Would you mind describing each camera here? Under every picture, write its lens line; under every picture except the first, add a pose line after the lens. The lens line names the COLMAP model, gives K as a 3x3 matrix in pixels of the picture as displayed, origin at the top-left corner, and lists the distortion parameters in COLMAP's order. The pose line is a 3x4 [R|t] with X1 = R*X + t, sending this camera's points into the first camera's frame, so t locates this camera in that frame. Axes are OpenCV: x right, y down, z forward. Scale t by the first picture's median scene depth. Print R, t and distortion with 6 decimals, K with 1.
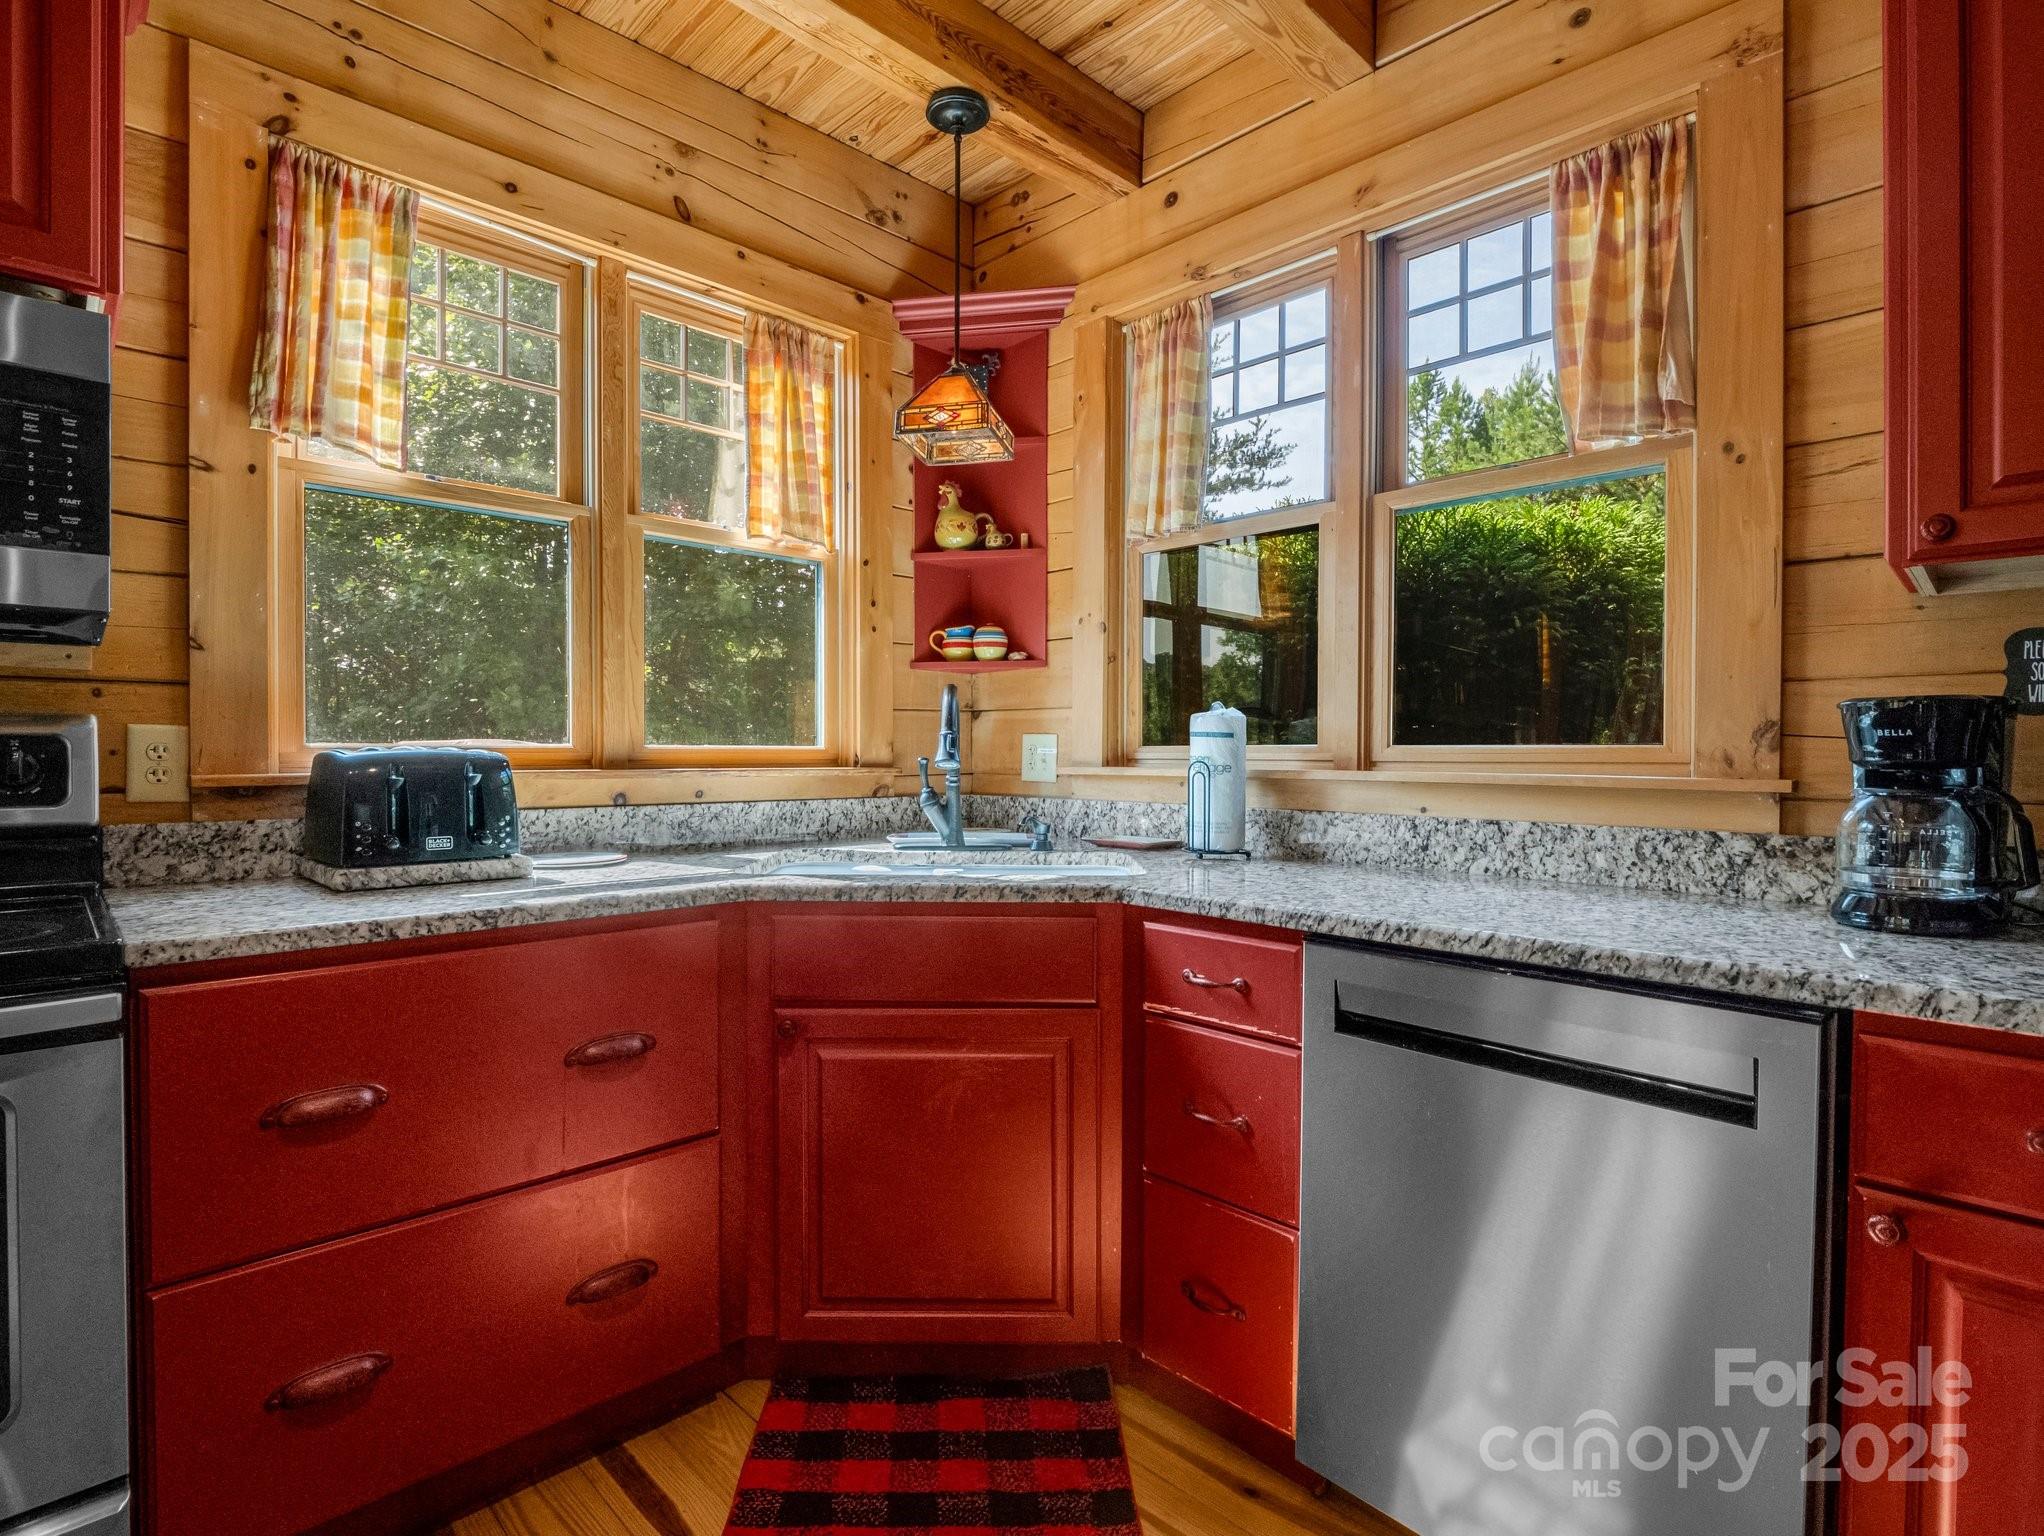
lens RADIAL K [[1022.5, 0, 1022.0], [0, 1022.5, 768.0], [0, 0, 1]] dist [-0.016137, 0.000166]
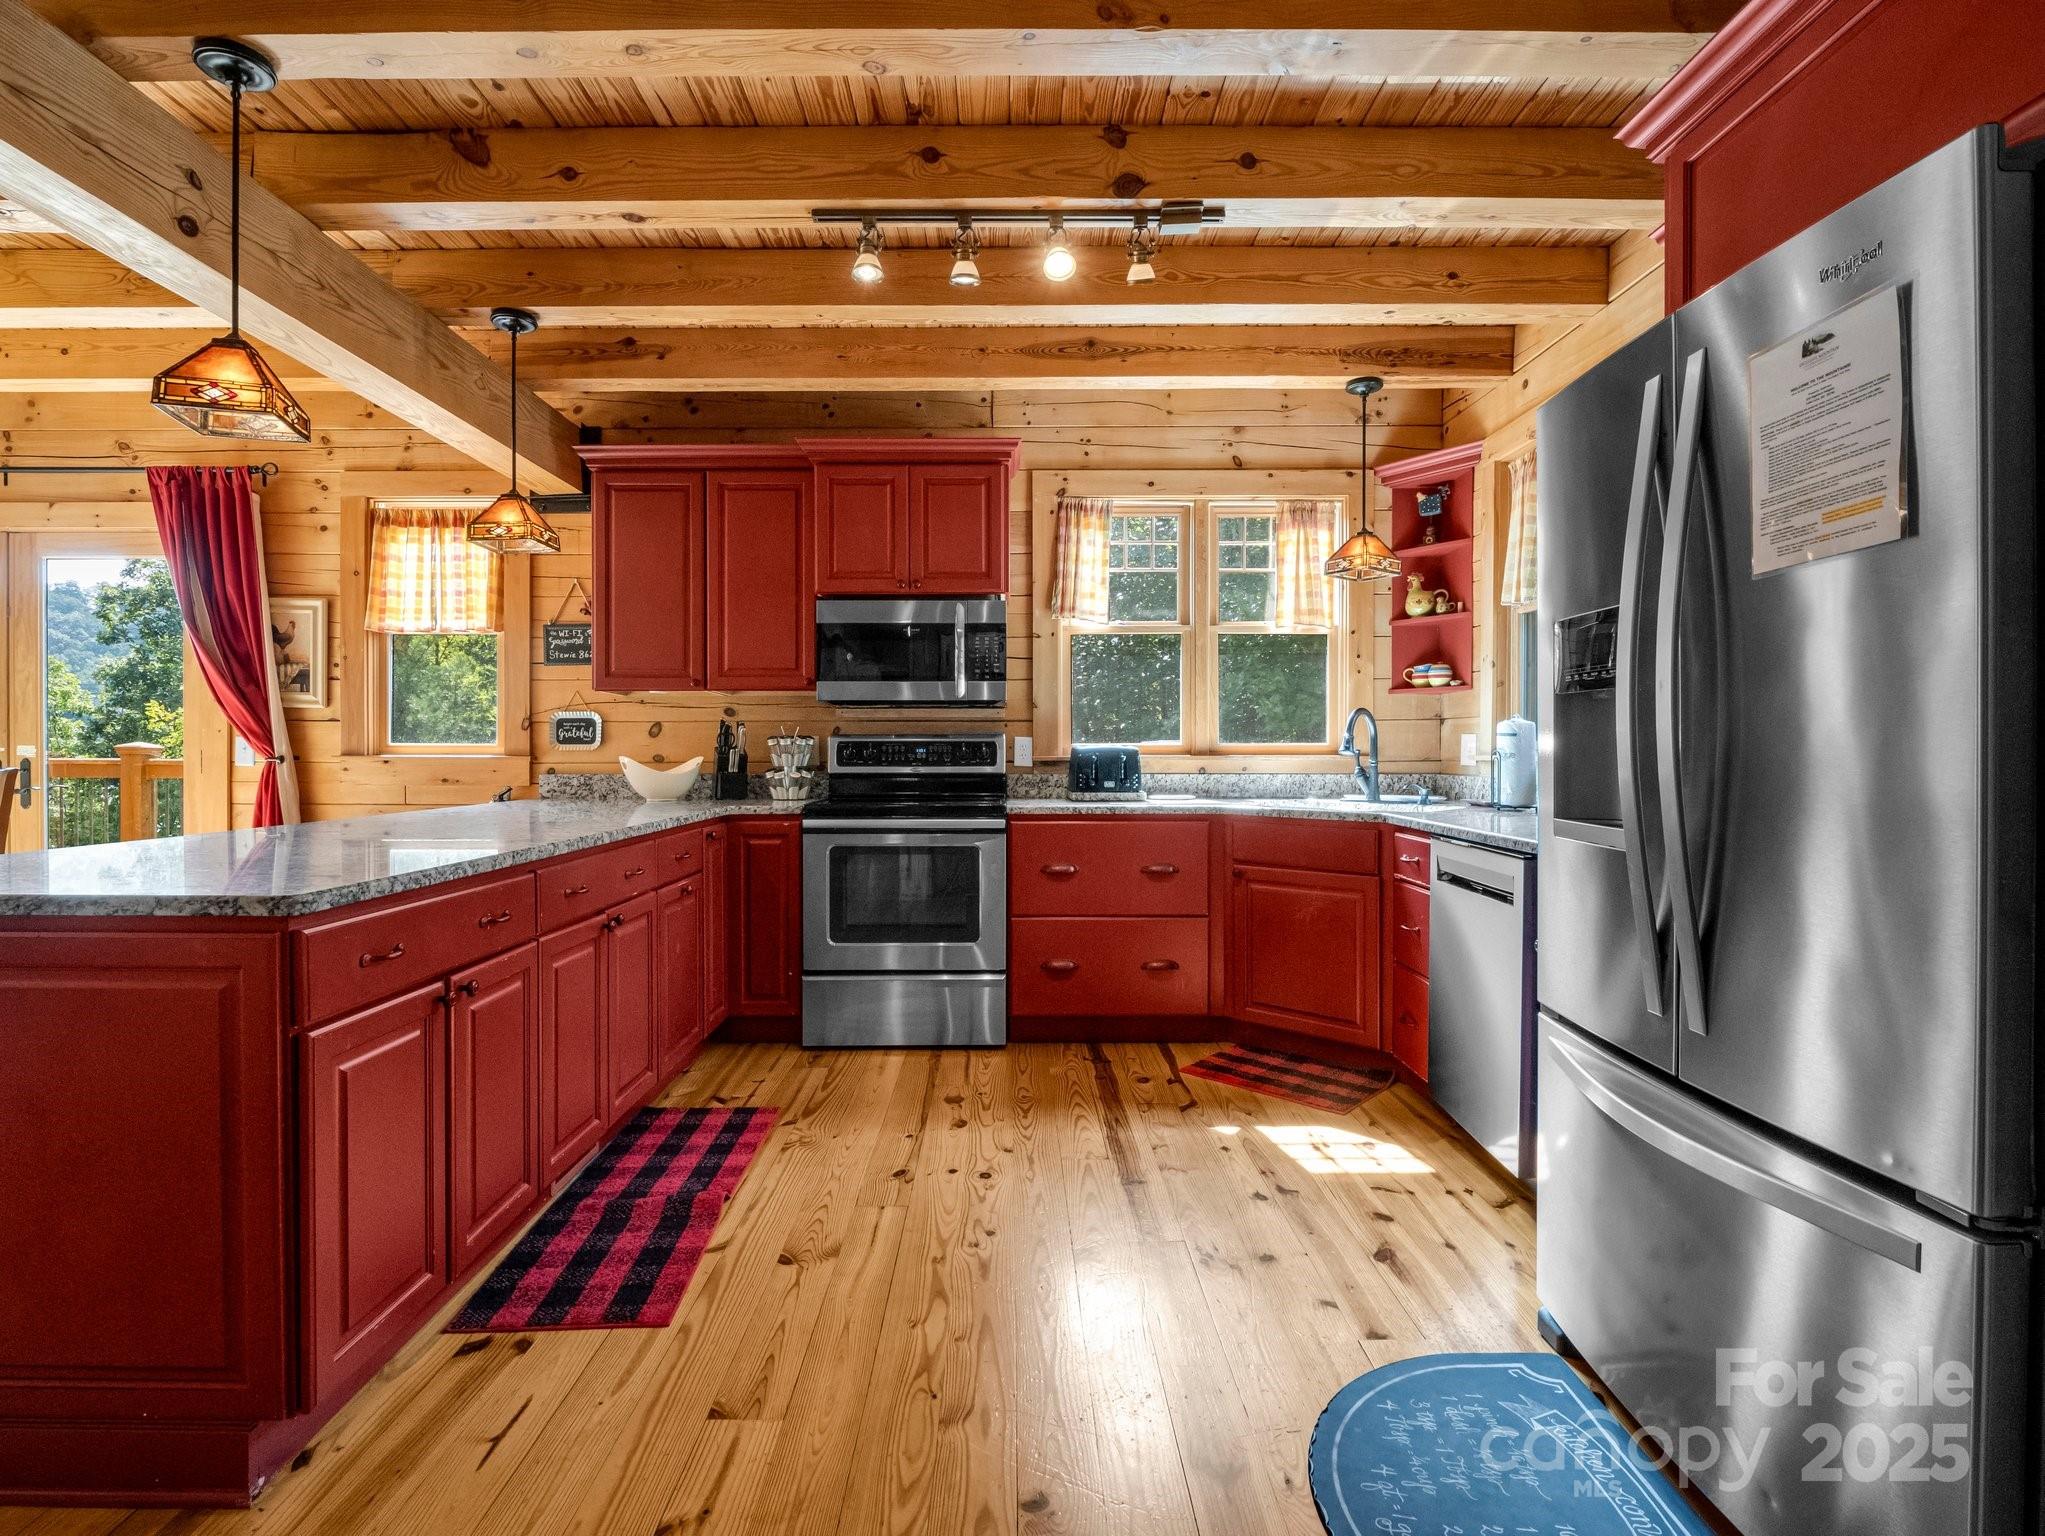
lens RADIAL K [[999.5, 0, 1022.5], [0, 999.5, 768.0], [0, 0, 1]] dist [-0.025103, 0.000740]
pose [[0.730569, 0.009088, -0.682778, 0.691510], [-0.006963, 0.999959, 0.005860, 0.017110], [0.682803, 0.000473, 0.730602, -0.677555]]
